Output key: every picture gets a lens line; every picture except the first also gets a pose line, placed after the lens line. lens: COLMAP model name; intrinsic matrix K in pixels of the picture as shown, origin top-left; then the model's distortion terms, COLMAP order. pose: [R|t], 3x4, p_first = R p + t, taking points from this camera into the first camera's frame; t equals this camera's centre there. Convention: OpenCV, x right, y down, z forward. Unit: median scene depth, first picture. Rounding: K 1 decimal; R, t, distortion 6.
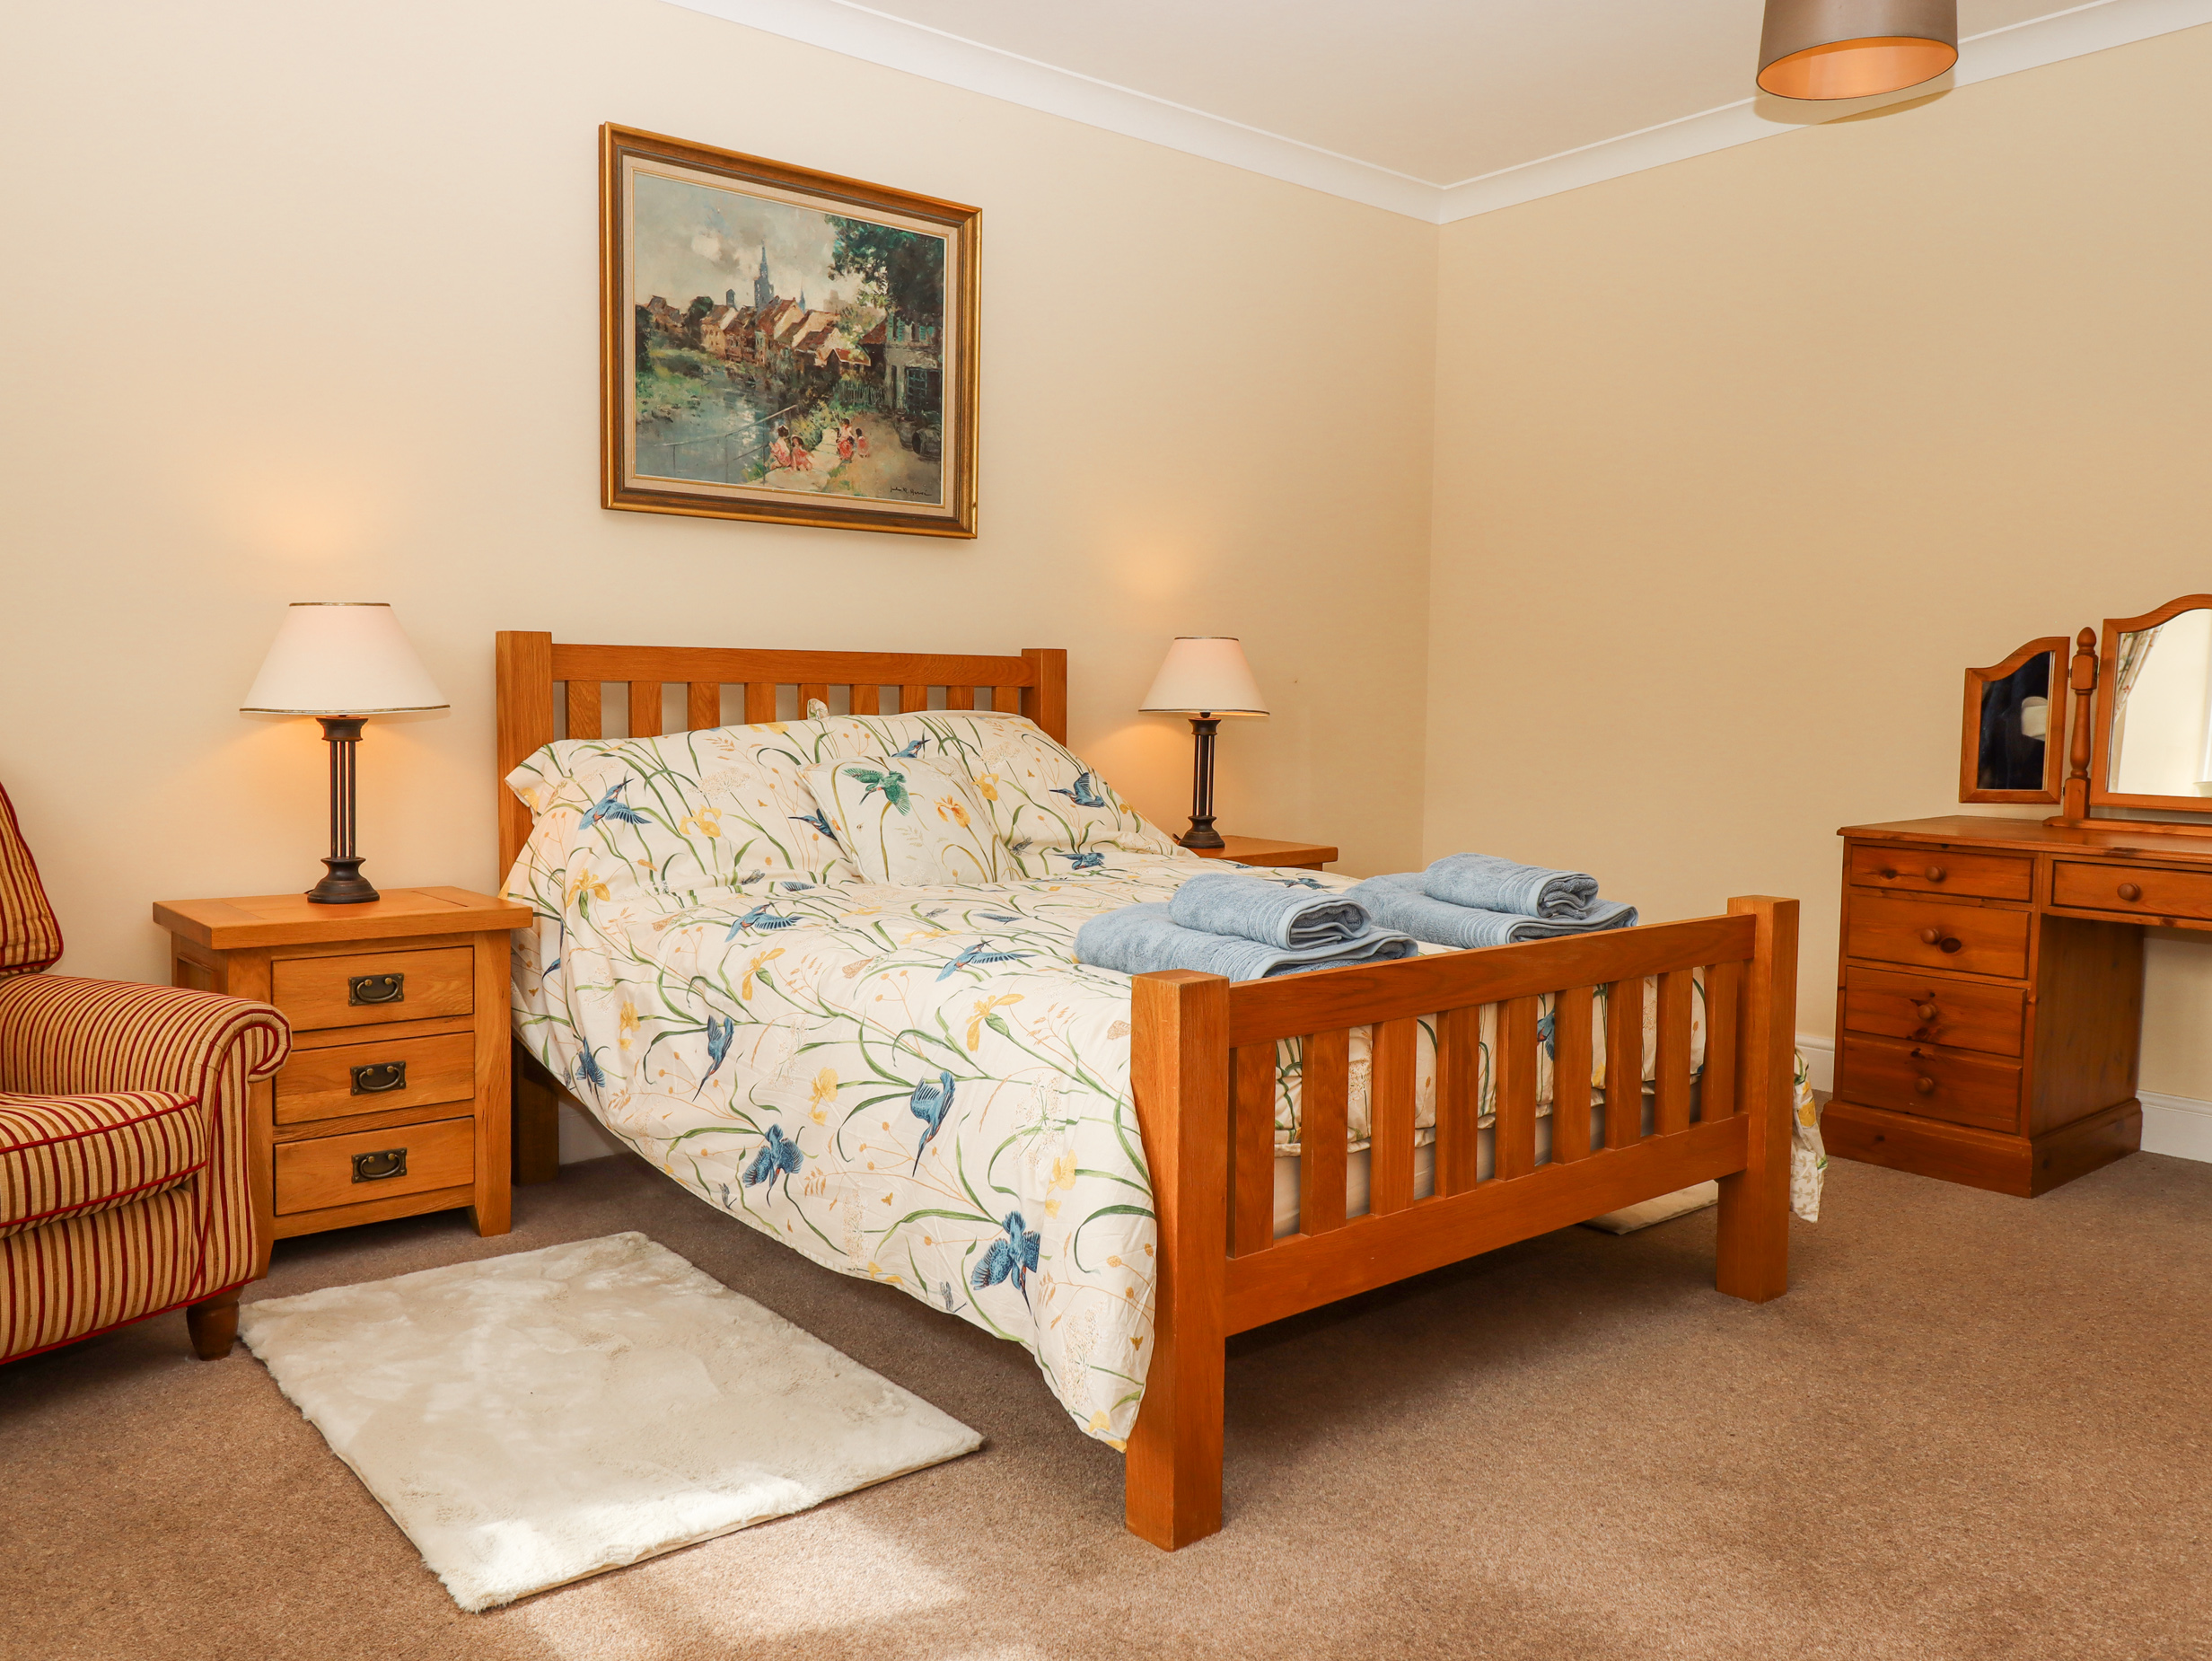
lens RADIAL K [[1724.0, 0, 1121.7], [0, 1724.0, 830.8], [0, 0, 1]] dist [0.007890, -0.004782]
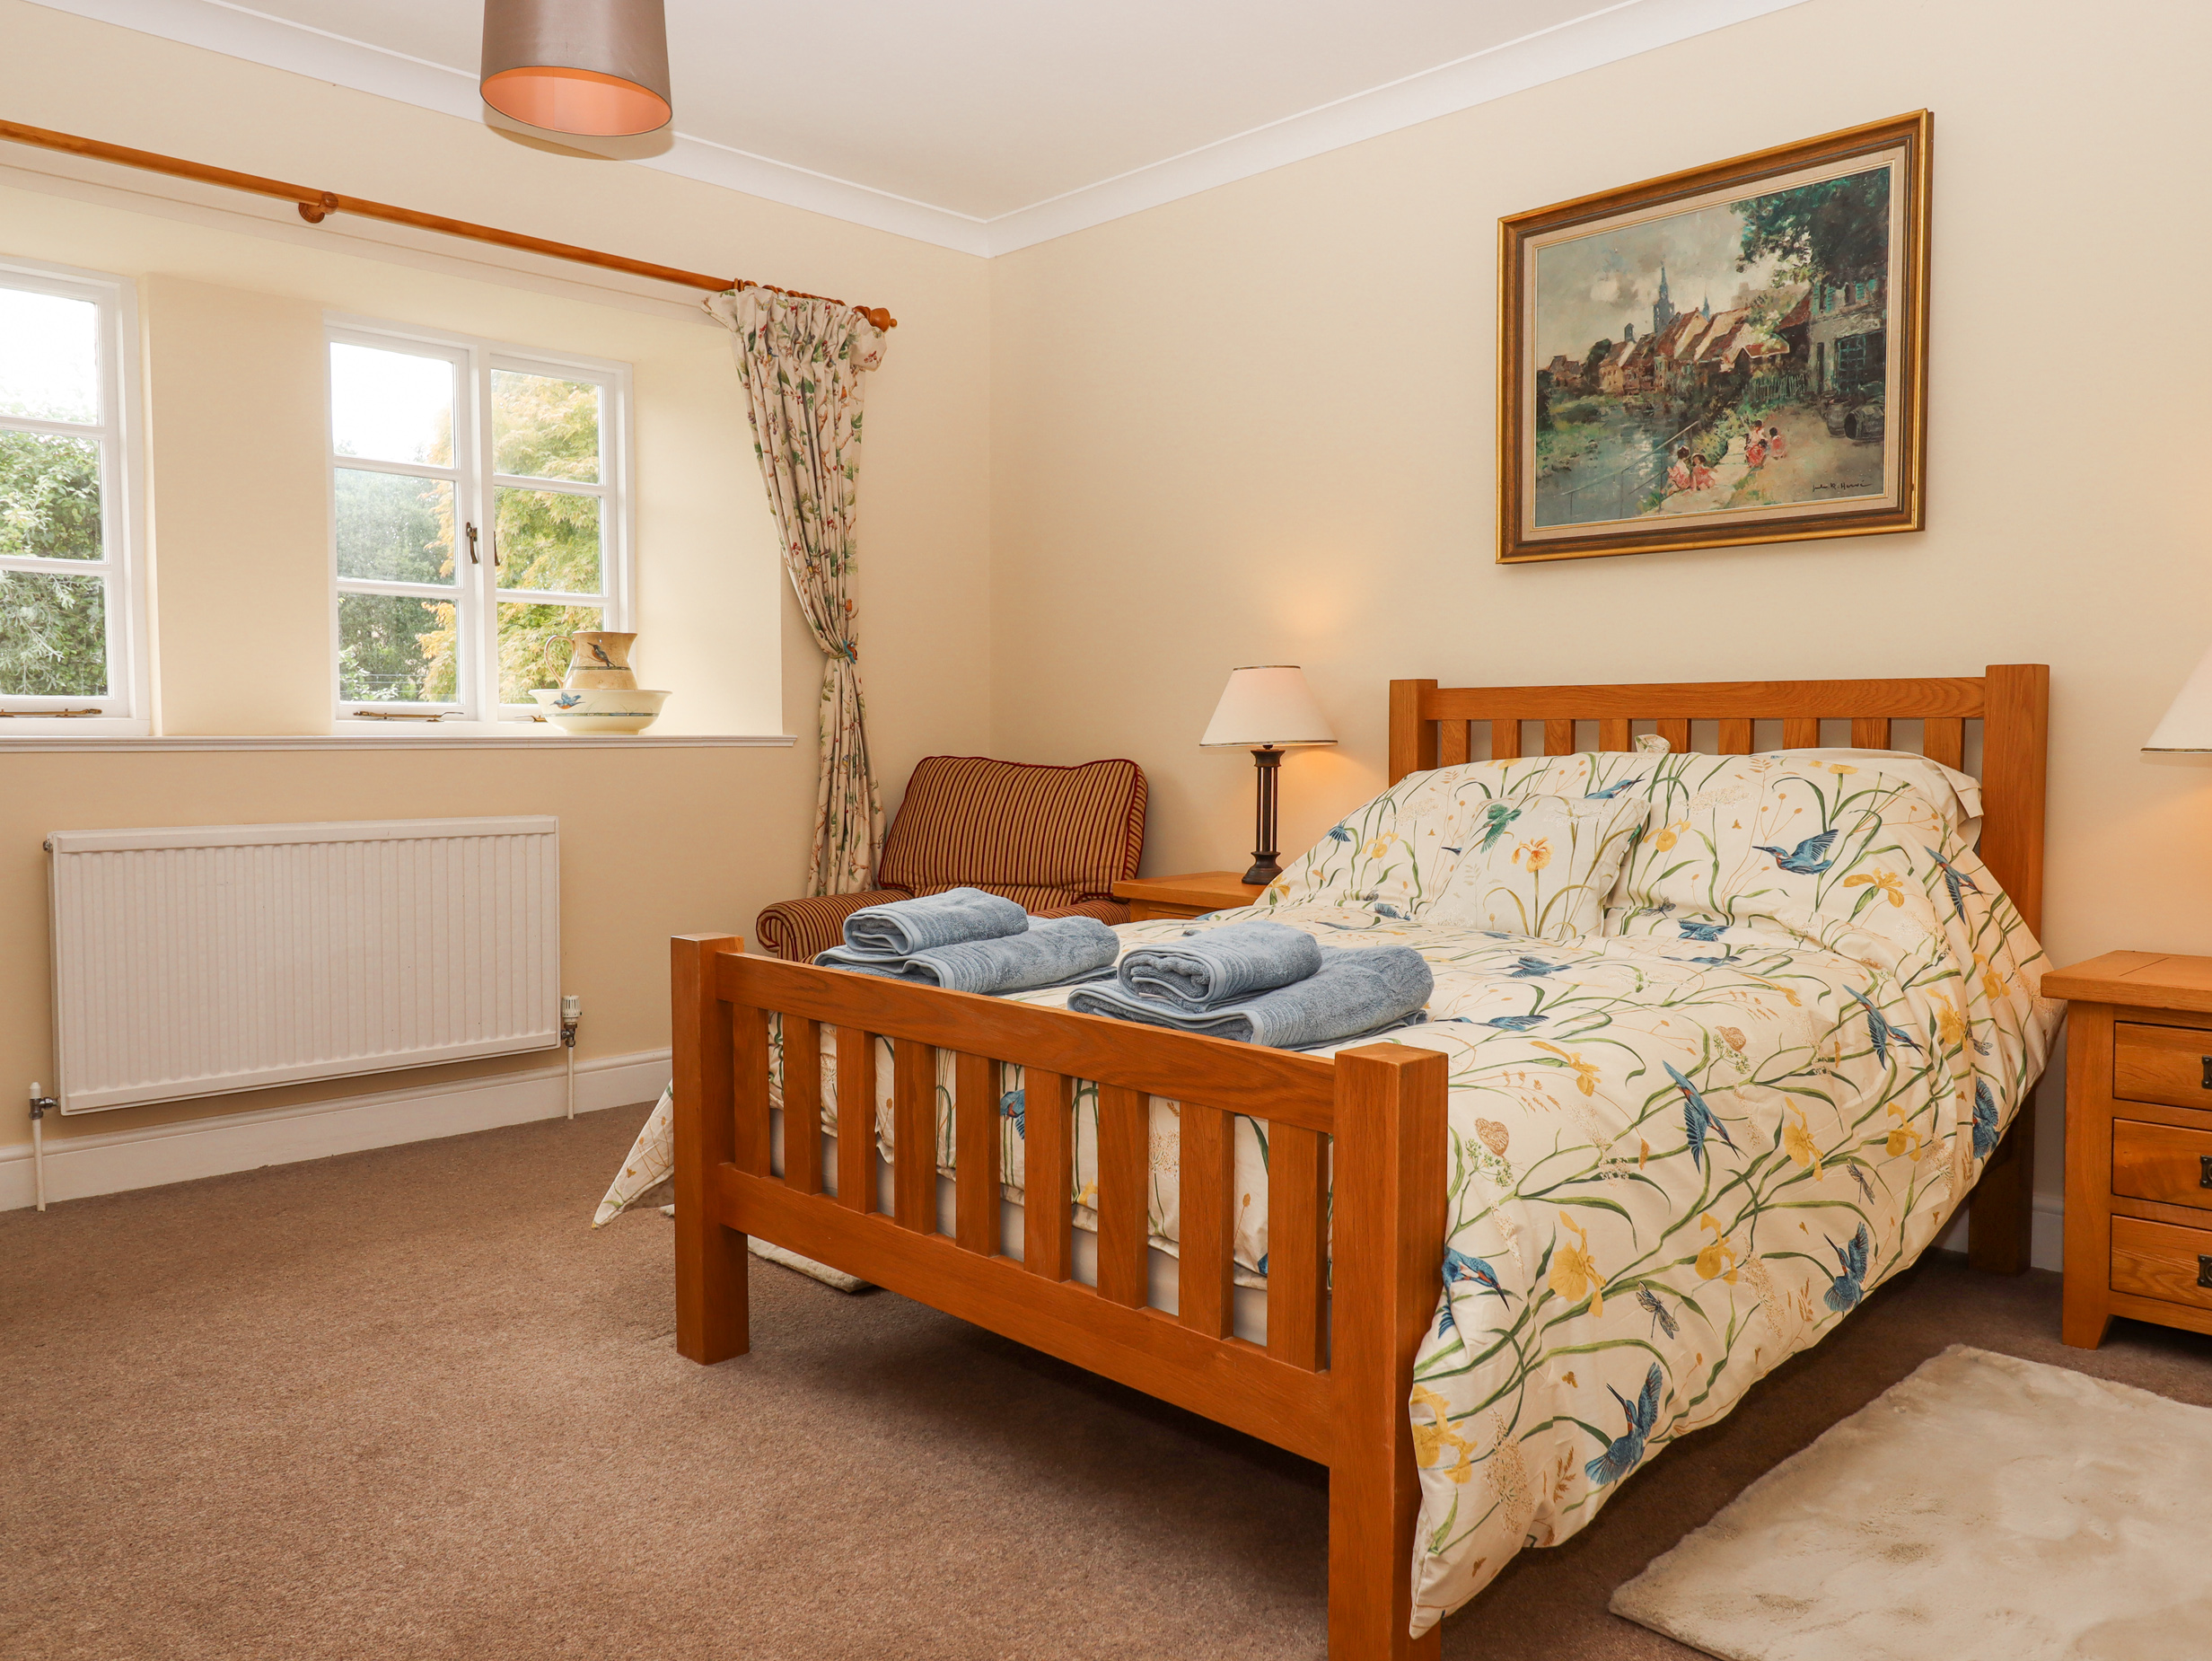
lens RADIAL K [[1674.9, 0, 1119.2], [0, 1674.9, 827.6], [0, 0, 1]] dist [0.007423, -0.002934]
pose [[0.074152, 0.047171, -0.996131, 0.705426], [-0.076955, 0.996173, 0.041445, -0.041169], [0.994273, 0.073584, 0.077499, 0.636469]]
